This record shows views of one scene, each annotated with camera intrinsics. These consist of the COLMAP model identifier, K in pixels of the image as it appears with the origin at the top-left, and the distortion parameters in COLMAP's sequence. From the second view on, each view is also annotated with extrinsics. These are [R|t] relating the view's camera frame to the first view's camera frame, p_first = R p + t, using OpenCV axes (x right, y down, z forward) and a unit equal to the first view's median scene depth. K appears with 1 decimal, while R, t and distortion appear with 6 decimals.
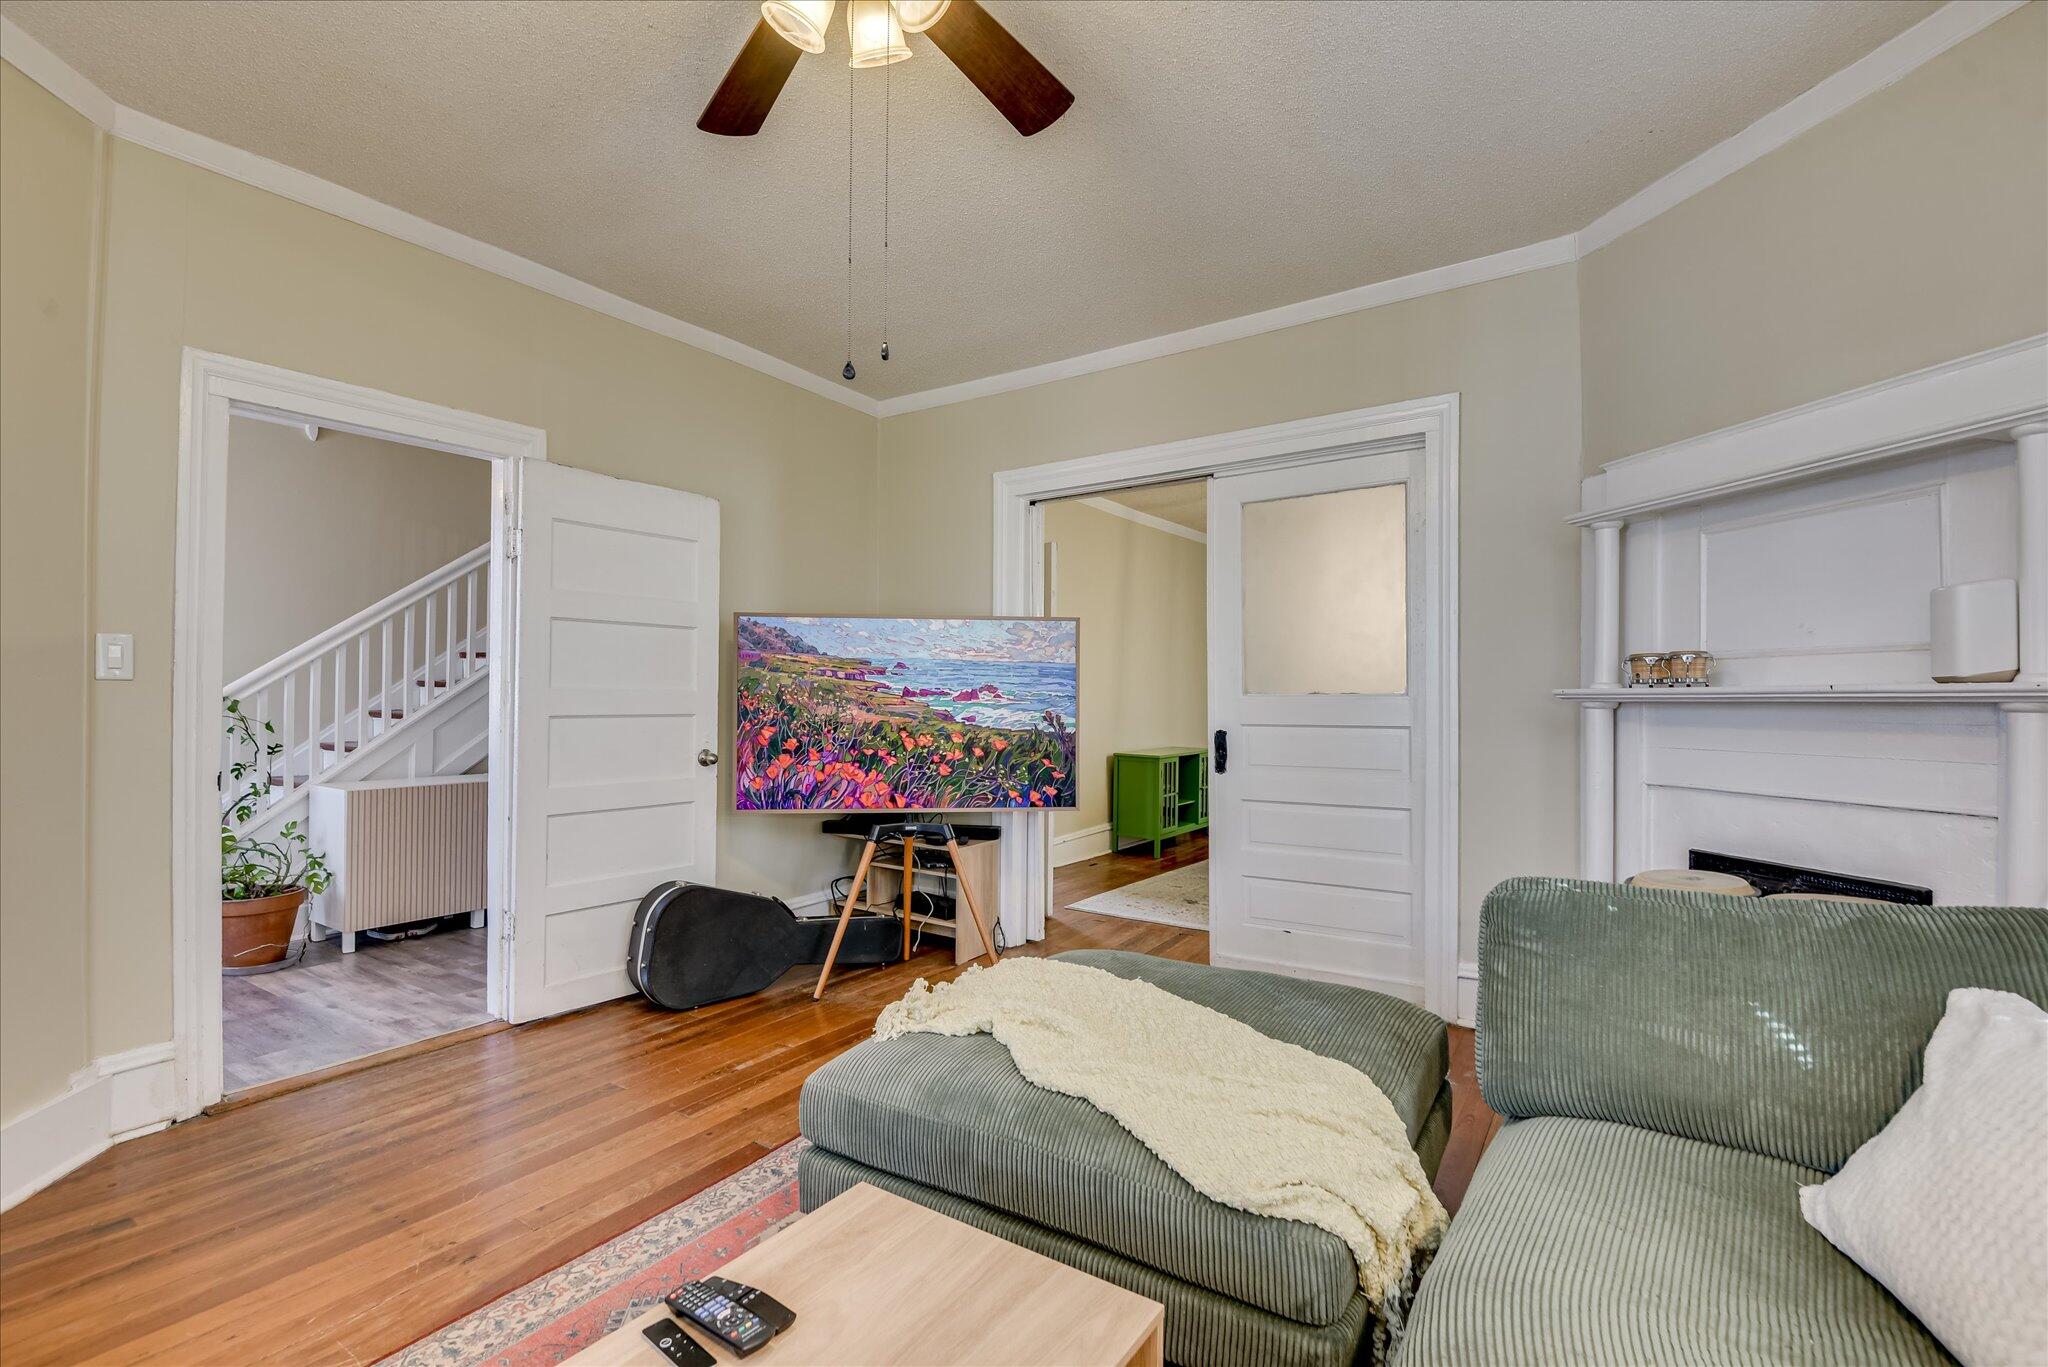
lens RADIAL K [[966.8, 0, 1024.7], [0, 966.8, 679.1], [0, 0, 1]] dist [-0.001244, -0.000392]
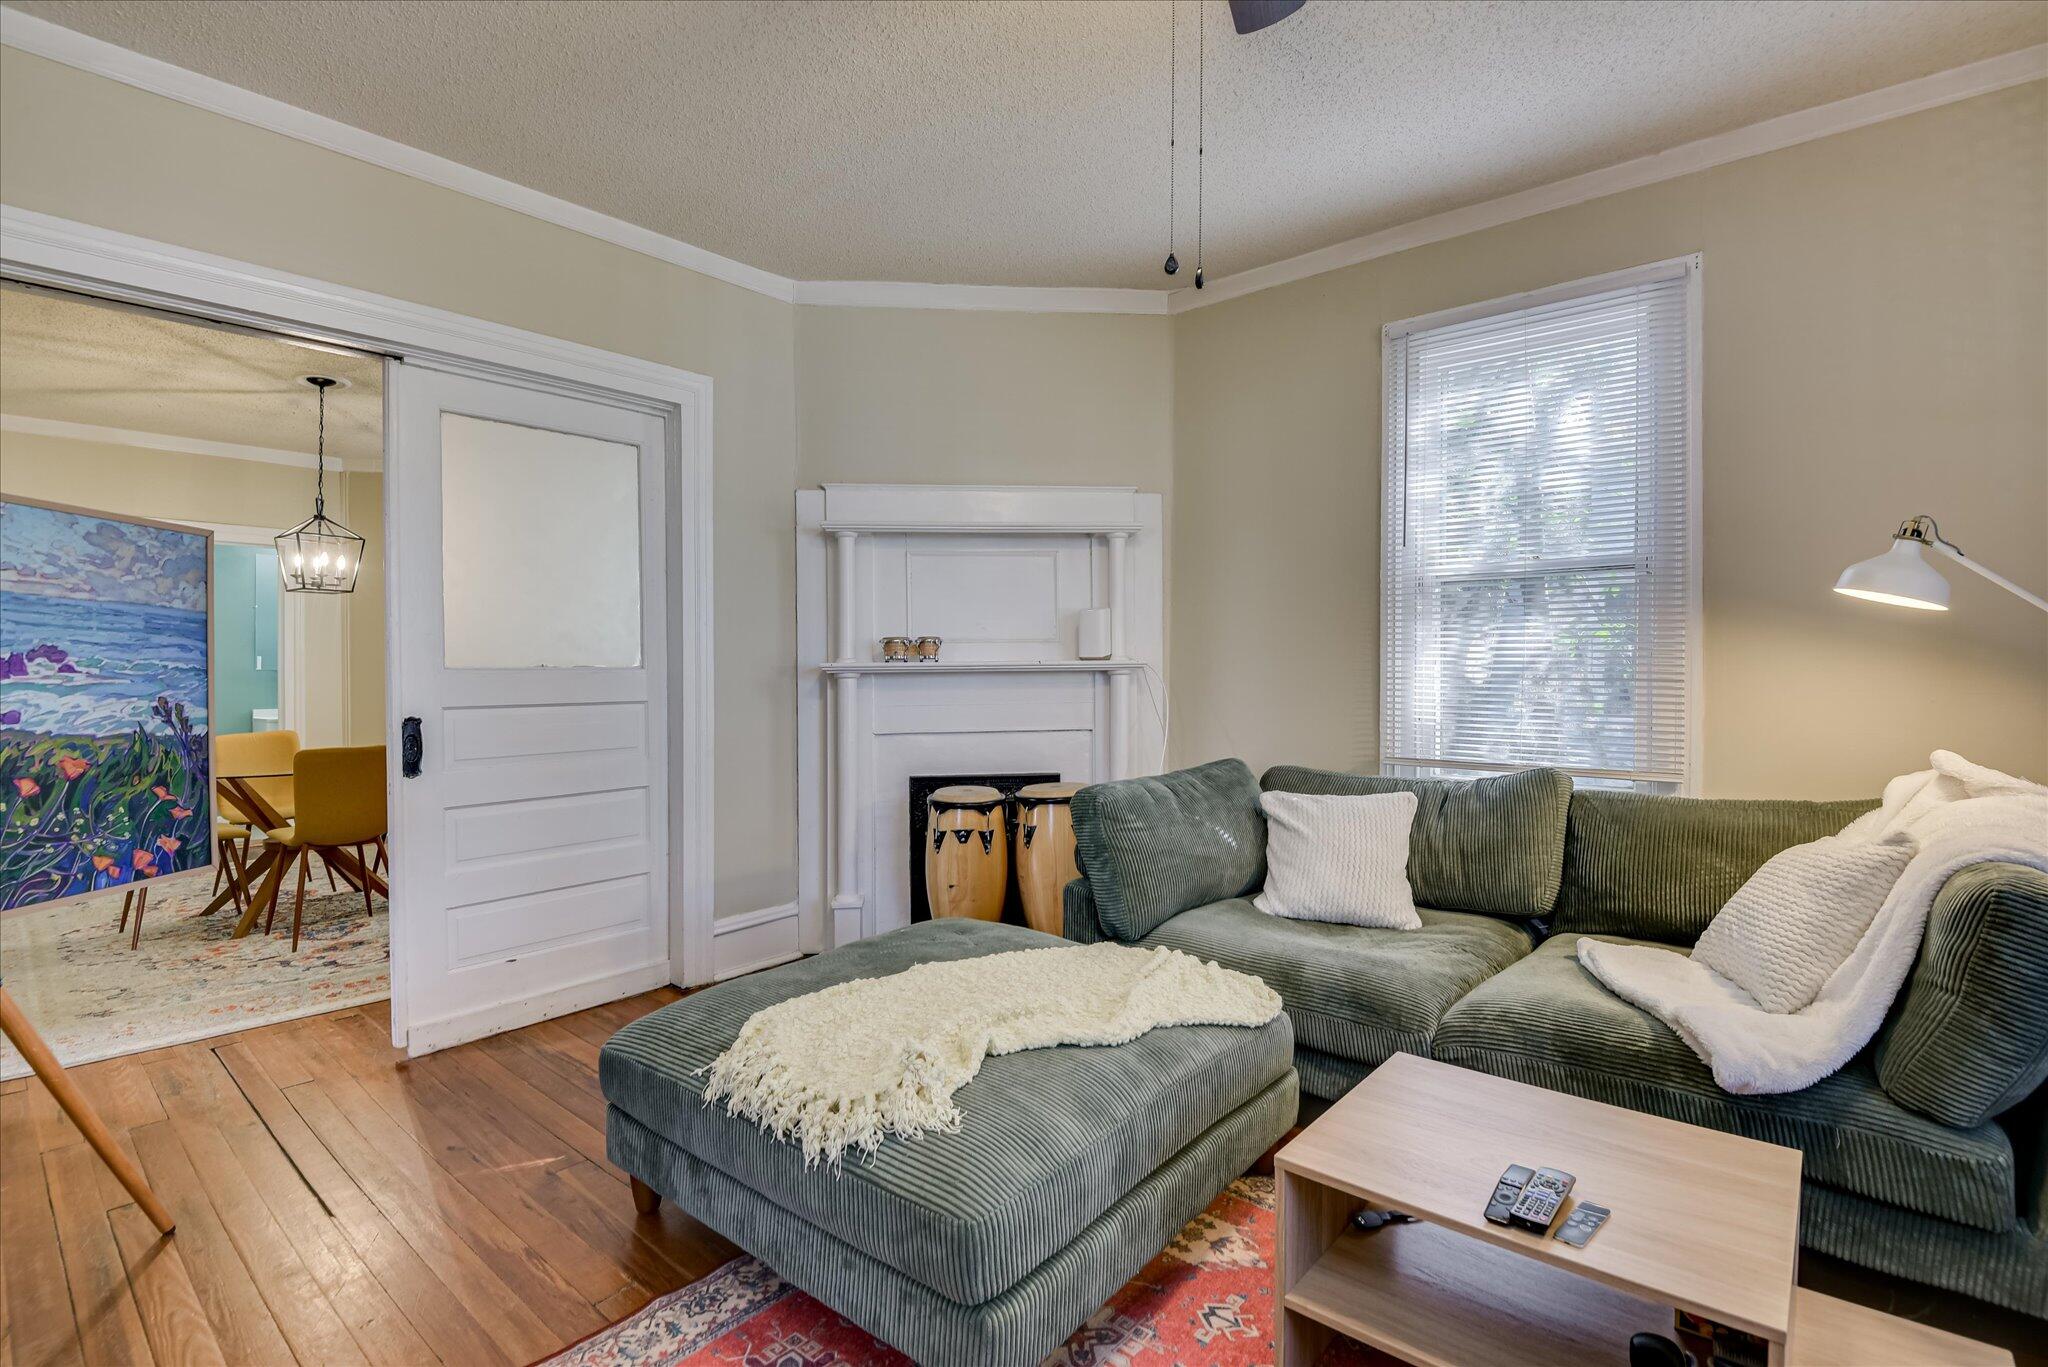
lens RADIAL K [[966.8, 0, 1031.9], [0, 966.8, 679.1], [0, 0, 1]] dist [-0.001244, -0.000392]
pose [[0.087721, -0.006367, 0.996125, -0.471649], [-0.010187, 0.999922, 0.007288, 0.014363], [-0.996093, -0.010787, 0.087649, 0.472378]]
